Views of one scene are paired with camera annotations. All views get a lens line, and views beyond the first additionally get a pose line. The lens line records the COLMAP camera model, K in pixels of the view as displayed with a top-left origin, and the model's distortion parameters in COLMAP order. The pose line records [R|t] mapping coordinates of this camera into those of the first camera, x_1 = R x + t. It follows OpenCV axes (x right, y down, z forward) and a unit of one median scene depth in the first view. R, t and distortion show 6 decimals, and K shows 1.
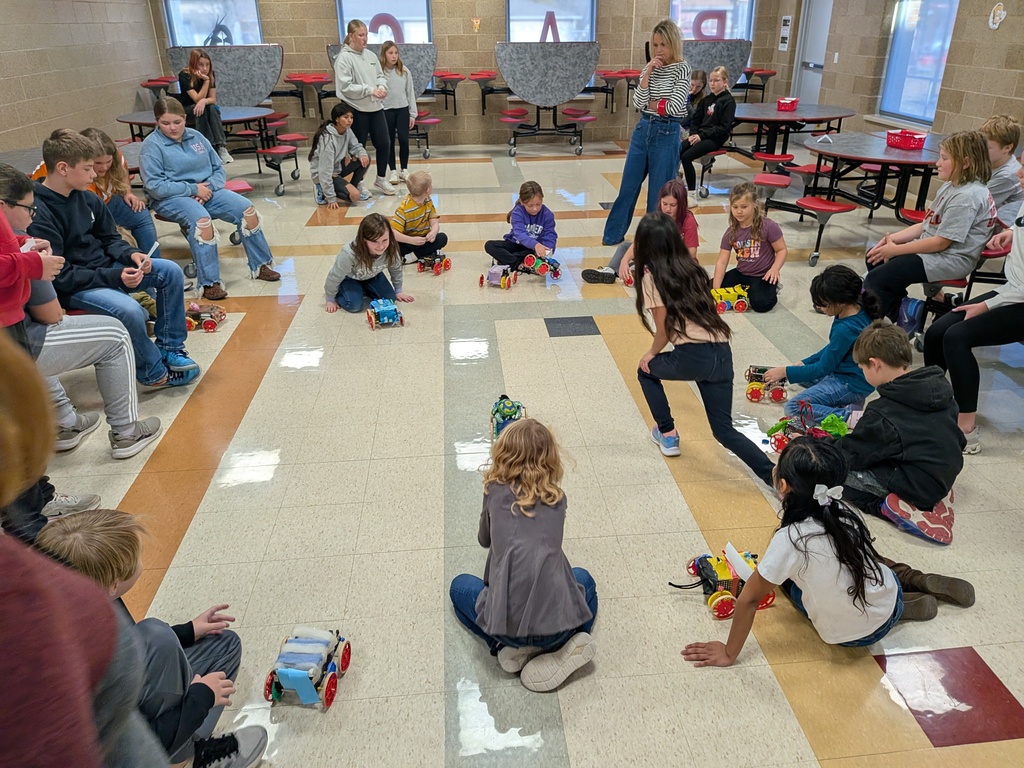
lens RADIAL K [[735.2, 0, 512.0], [0, 735.2, 384.0], [0, 0, 1]] dist [-0.000851, -0.000767]
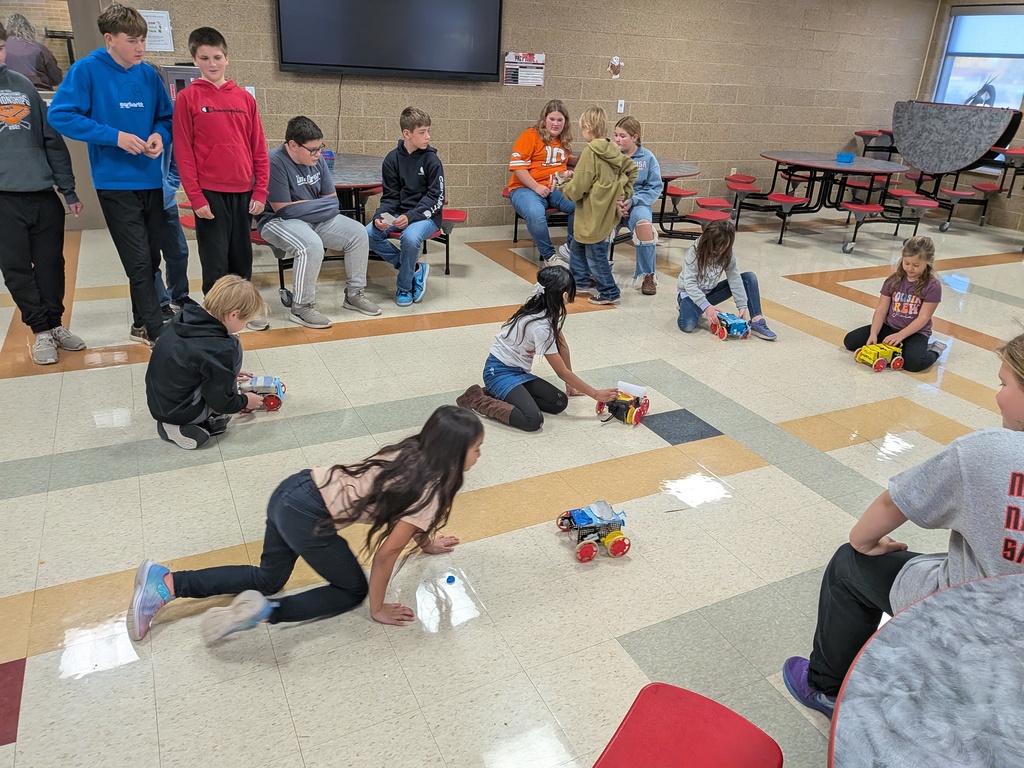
lens RADIAL K [[735.2, 0, 512.0], [0, 735.2, 384.0], [0, 0, 1]] dist [-0.000851, -0.000767]
pose [[0.367989, 0.399869, -0.839458, 0.760954], [-0.459296, 0.863148, 0.209814, -0.108726], [0.808474, 0.308350, 0.501287, 0.213432]]
